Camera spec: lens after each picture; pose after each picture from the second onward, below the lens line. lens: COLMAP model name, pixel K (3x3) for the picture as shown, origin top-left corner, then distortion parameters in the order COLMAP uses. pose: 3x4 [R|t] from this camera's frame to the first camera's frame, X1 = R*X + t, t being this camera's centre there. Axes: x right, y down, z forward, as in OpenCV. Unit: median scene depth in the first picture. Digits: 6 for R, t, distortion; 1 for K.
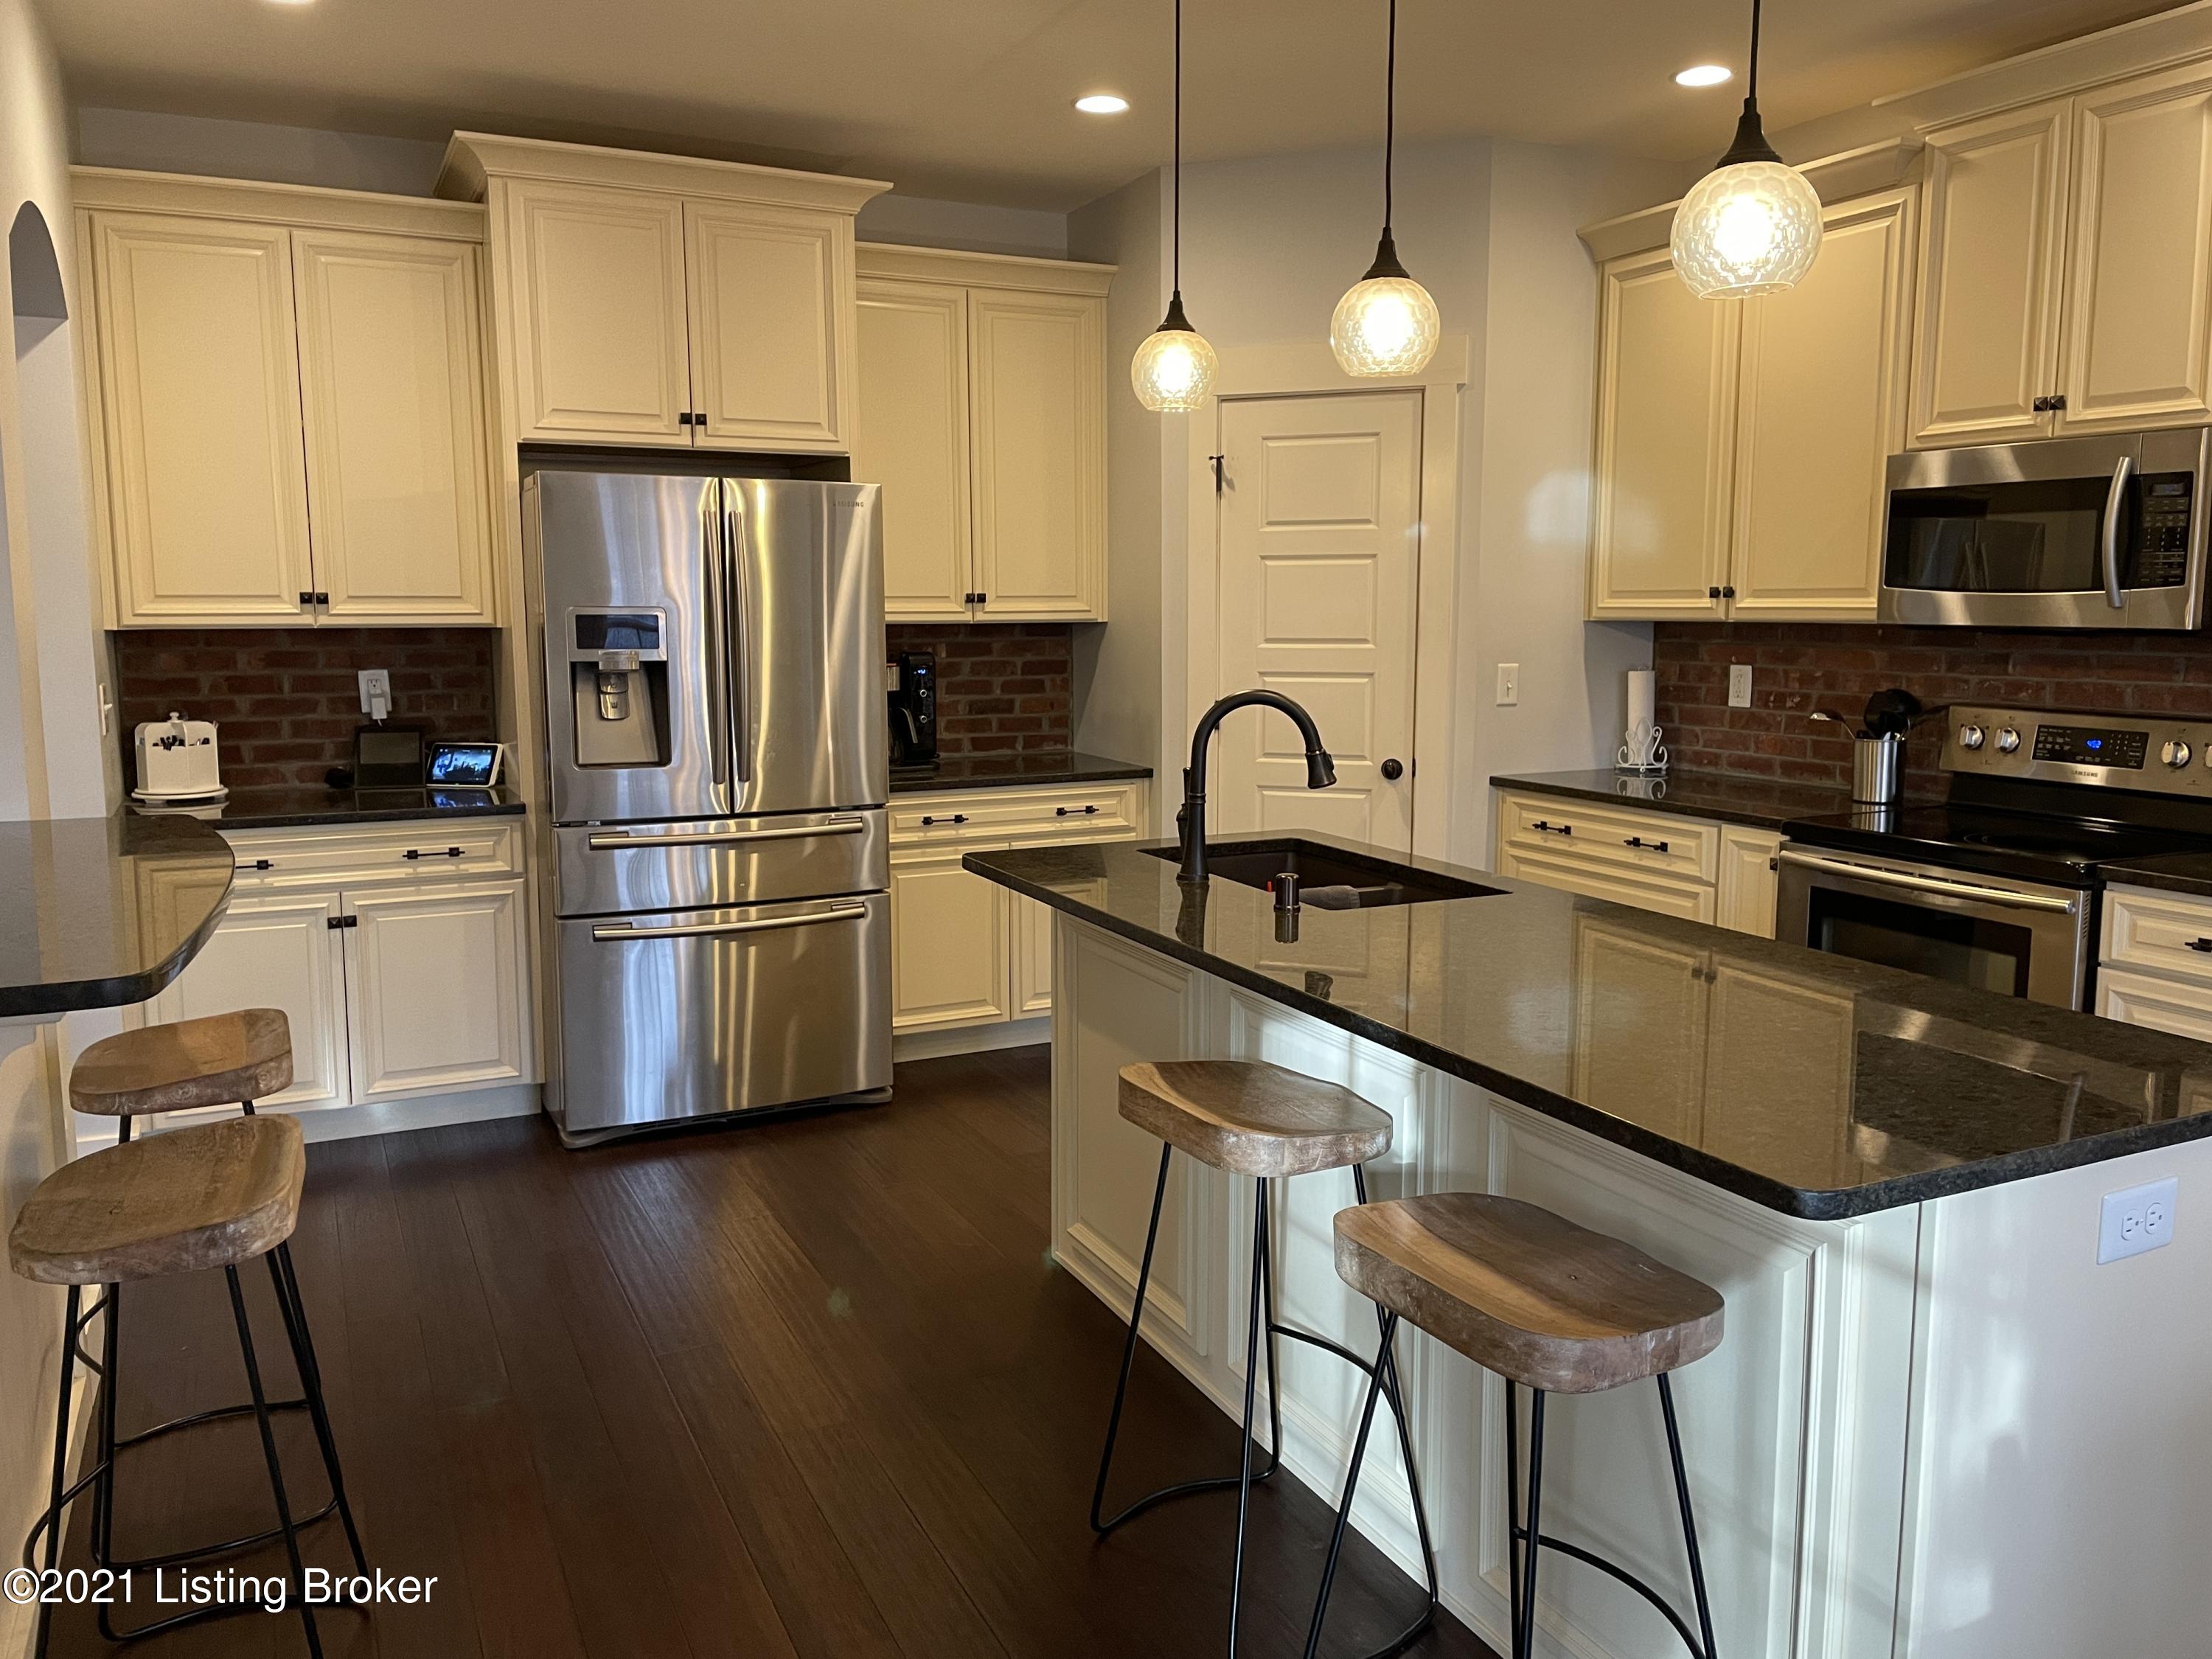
lens RADIAL K [[1657.1, 0, 1104.4], [0, 1657.1, 796.1], [0, 0, 1]] dist [0.090129, -0.127359]
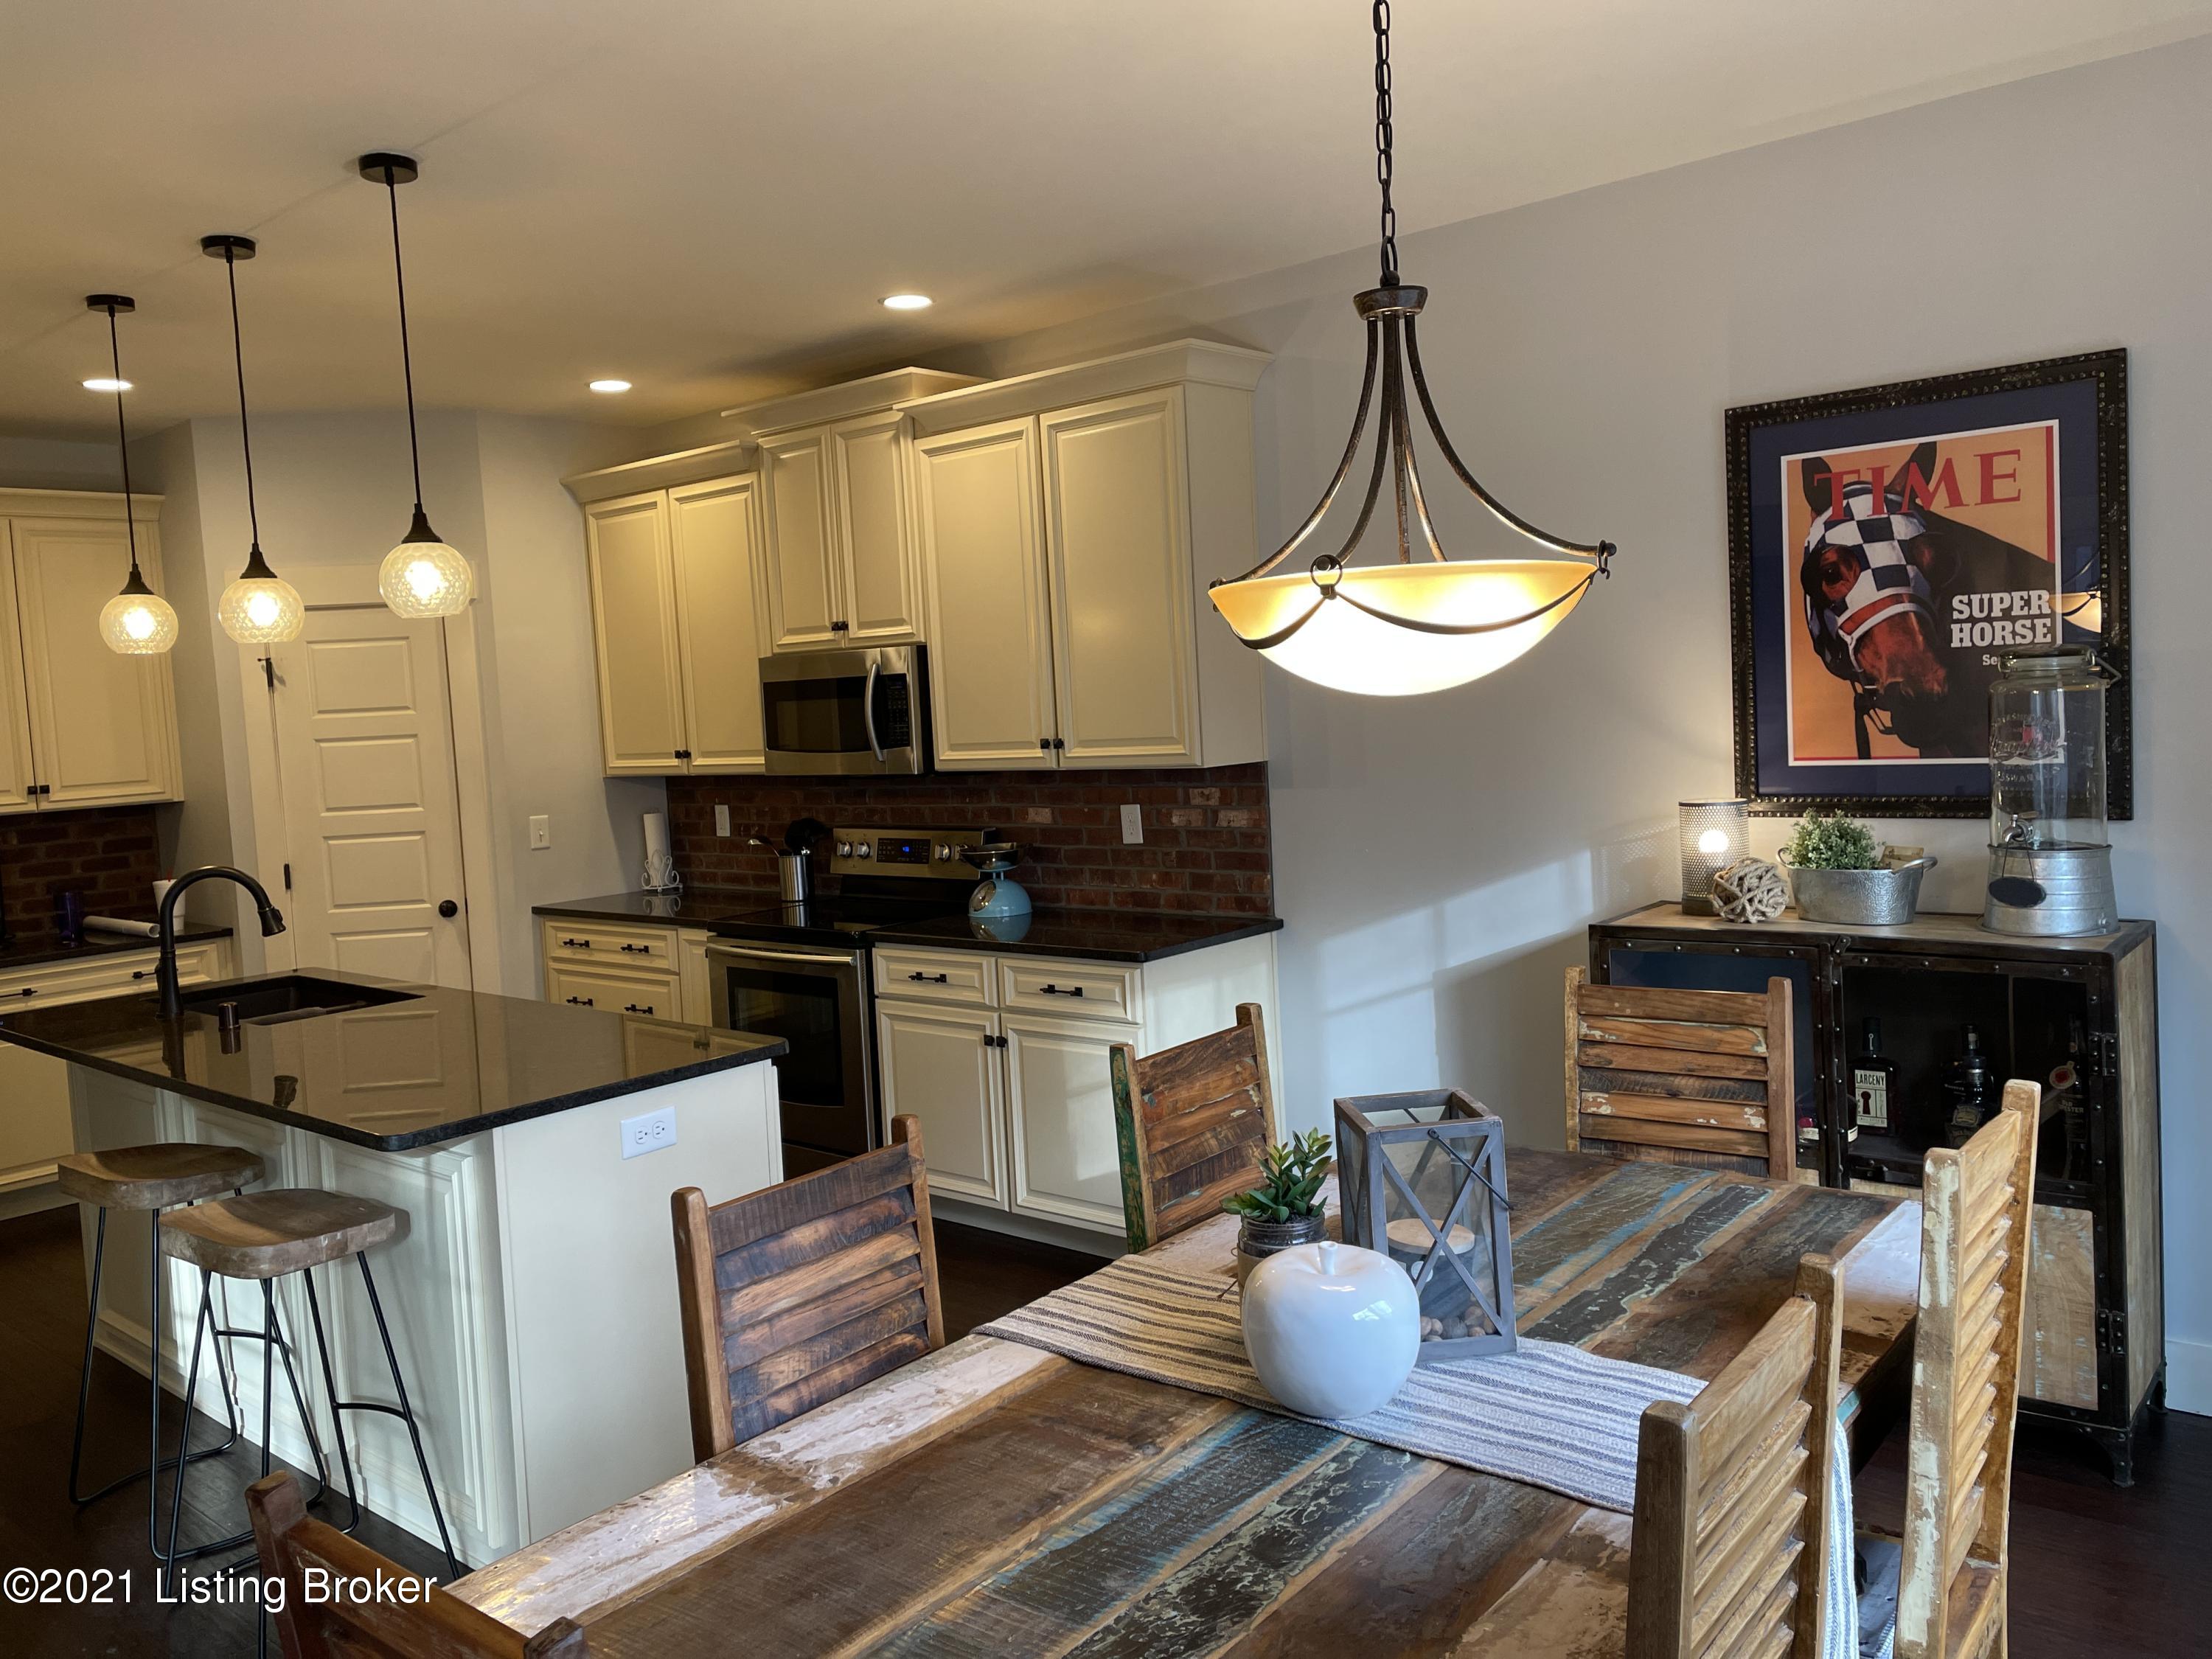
lens RADIAL K [[1657.1, 0, 1104.4], [0, 1657.1, 796.1], [0, 0, 1]] dist [0.090129, -0.127359]
pose [[0.914774, -0.069003, 0.398029, 0.141131], [0.097074, 0.993981, -0.050783, 0.011477], [-0.392129, 0.085093, 0.915966, -0.338452]]
